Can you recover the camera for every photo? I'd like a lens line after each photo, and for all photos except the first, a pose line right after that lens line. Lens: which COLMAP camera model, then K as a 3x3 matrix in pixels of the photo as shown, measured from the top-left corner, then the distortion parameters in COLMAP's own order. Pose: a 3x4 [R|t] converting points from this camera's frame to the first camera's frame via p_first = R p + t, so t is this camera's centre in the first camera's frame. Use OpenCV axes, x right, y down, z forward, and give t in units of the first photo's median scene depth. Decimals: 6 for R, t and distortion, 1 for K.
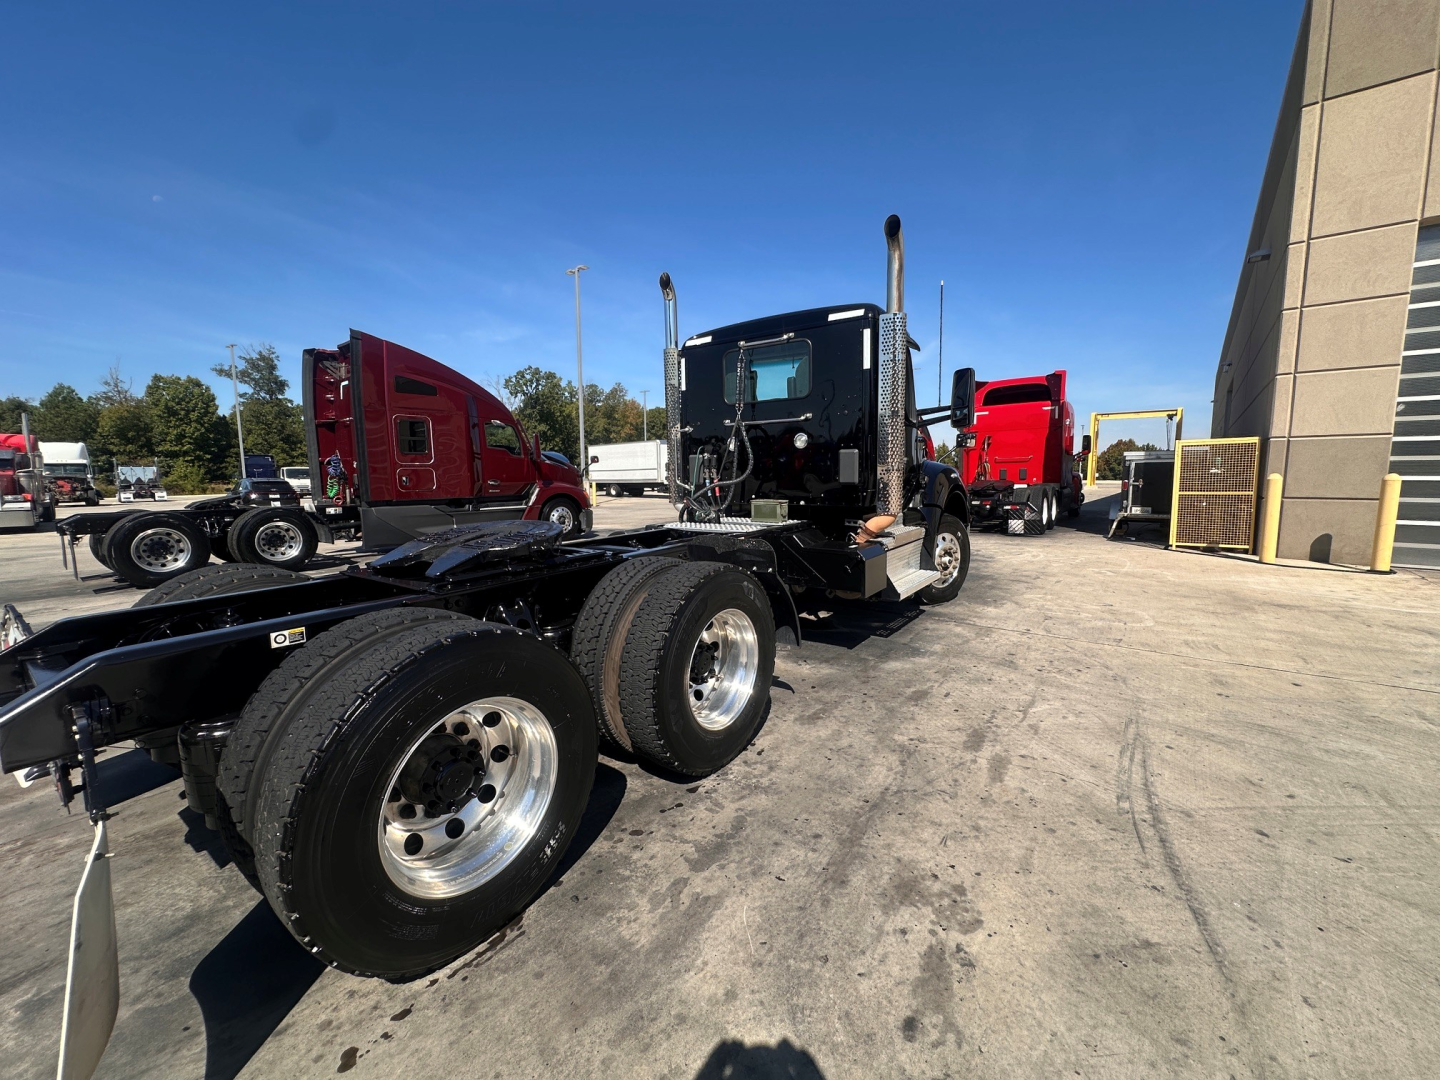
lens RADIAL K [[577.1, 0, 716.9], [0, 577.1, 545.8], [0, 0, 1]] dist [-0.002728, -0.000435]
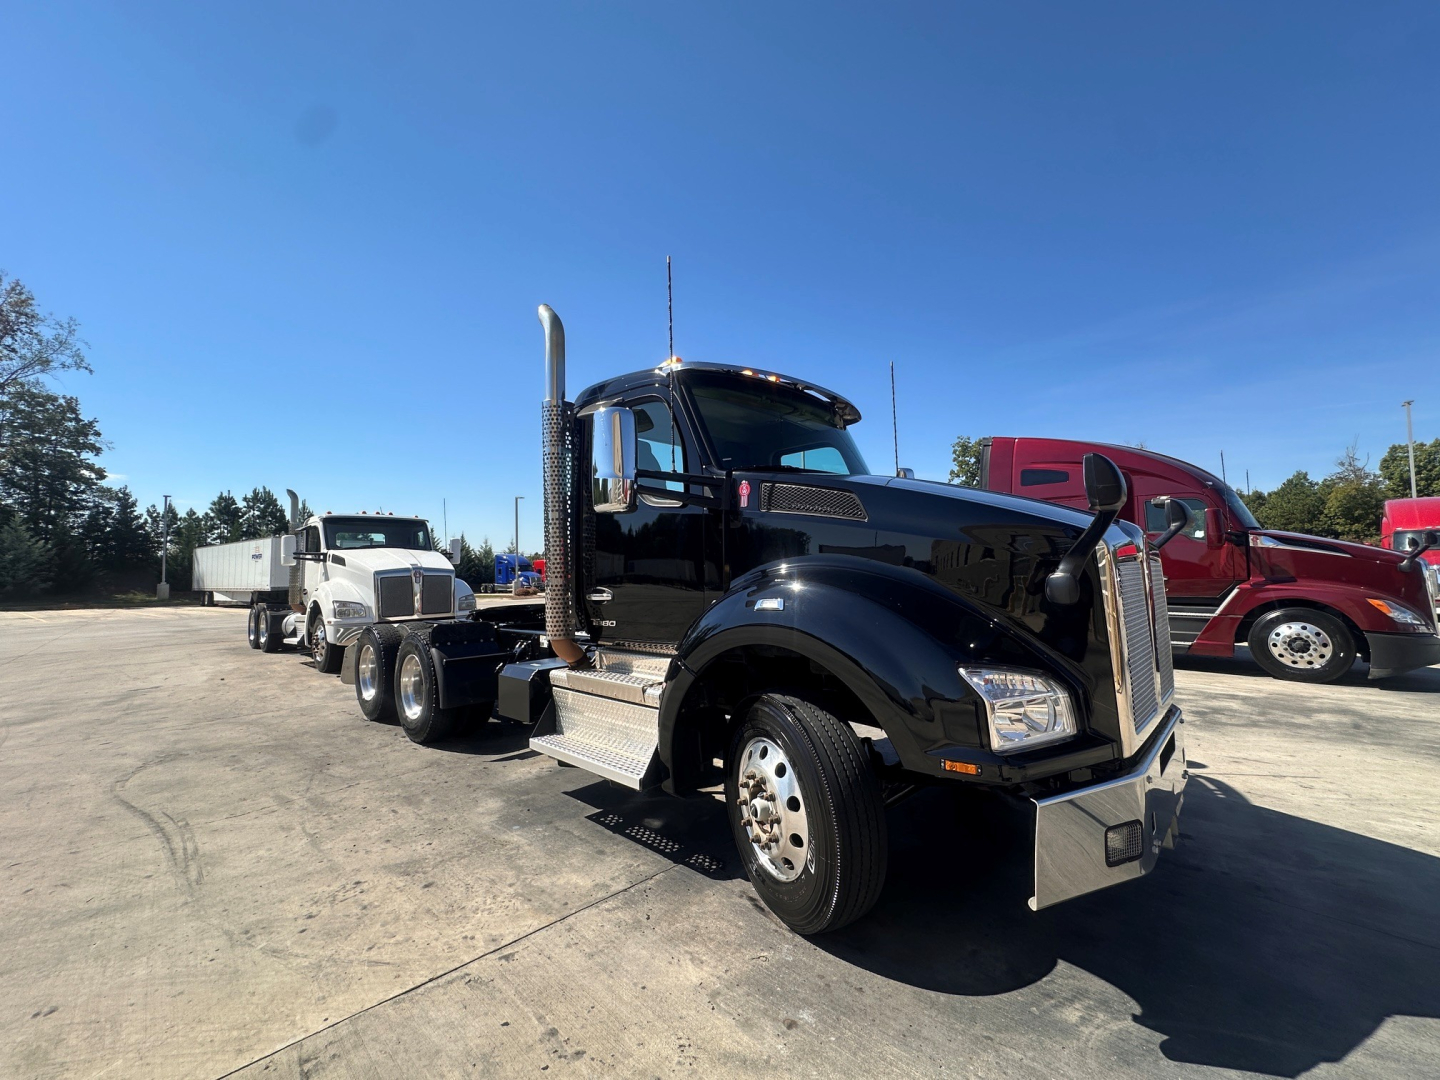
lens RADIAL K [[580.5, 0, 719.1], [0, 580.5, 542.8], [0, 0, 1]] dist [-0.001140, 0.000089]
pose [[-0.126529, -0.030480, -0.991495, 1.196679], [-0.109137, 0.993888, -0.016626, -0.223406], [0.985941, 0.106105, -0.129082, 1.460435]]
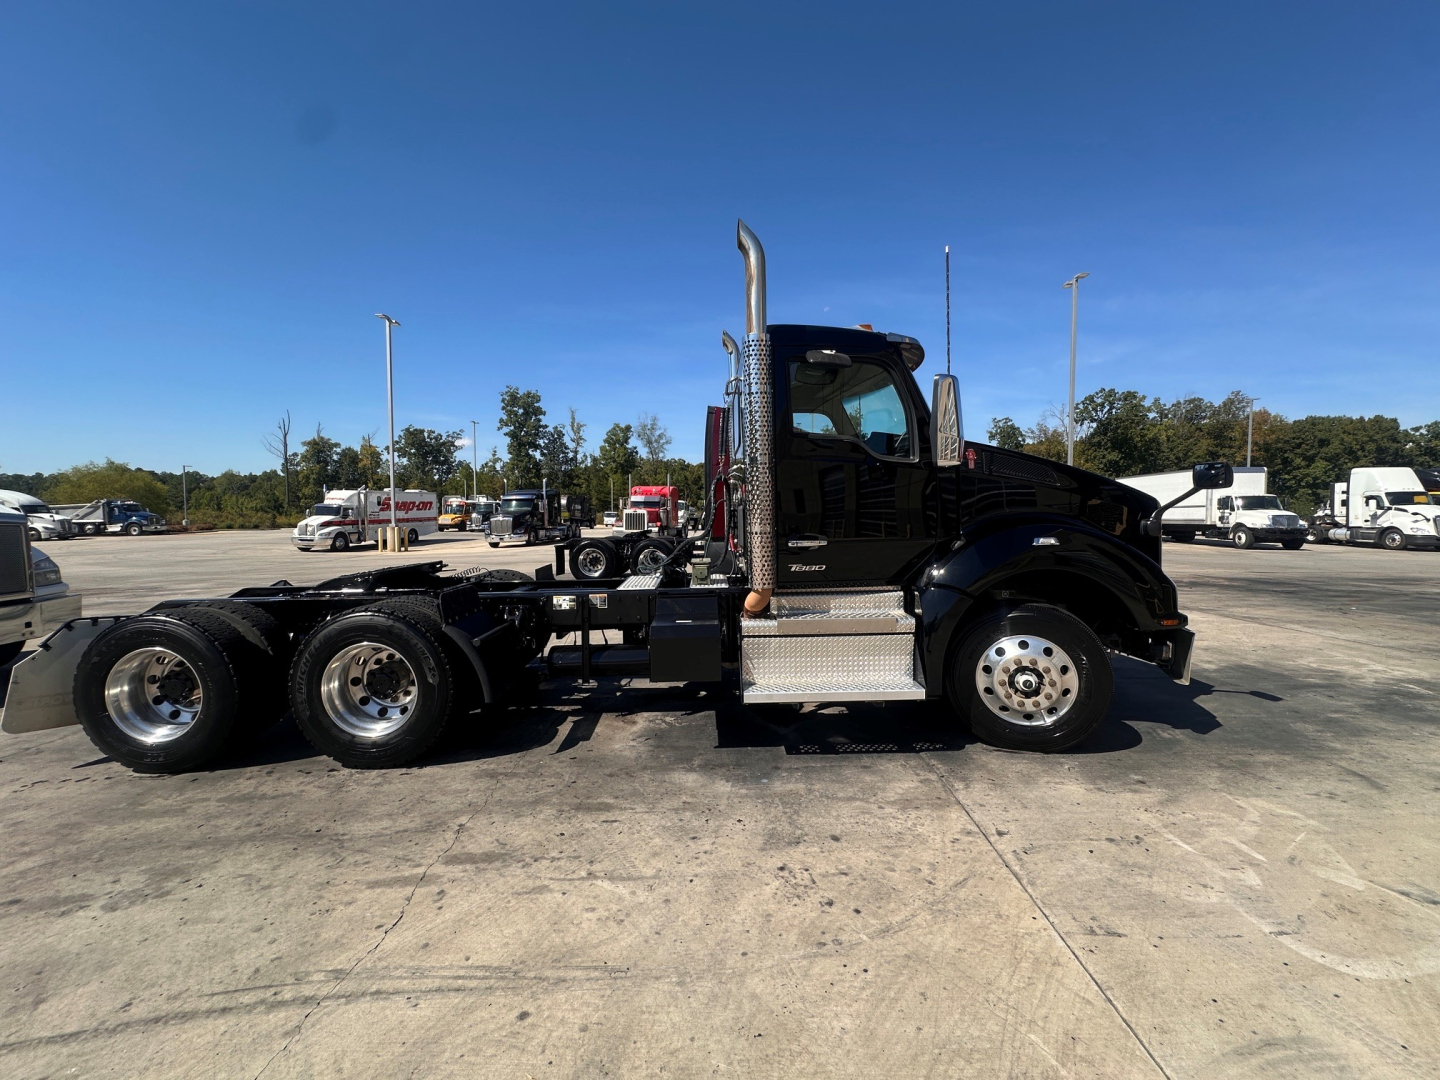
lens RADIAL K [[576.3, 0, 718.7], [0, 576.3, 542.2], [0, 0, 1]] dist [-0.000244, 0.000163]
pose [[0.605617, 0.050395, -0.794159, 0.980607], [-0.101913, 0.994686, -0.014597, -0.113322], [0.789203, 0.089775, 0.607535, 0.537115]]
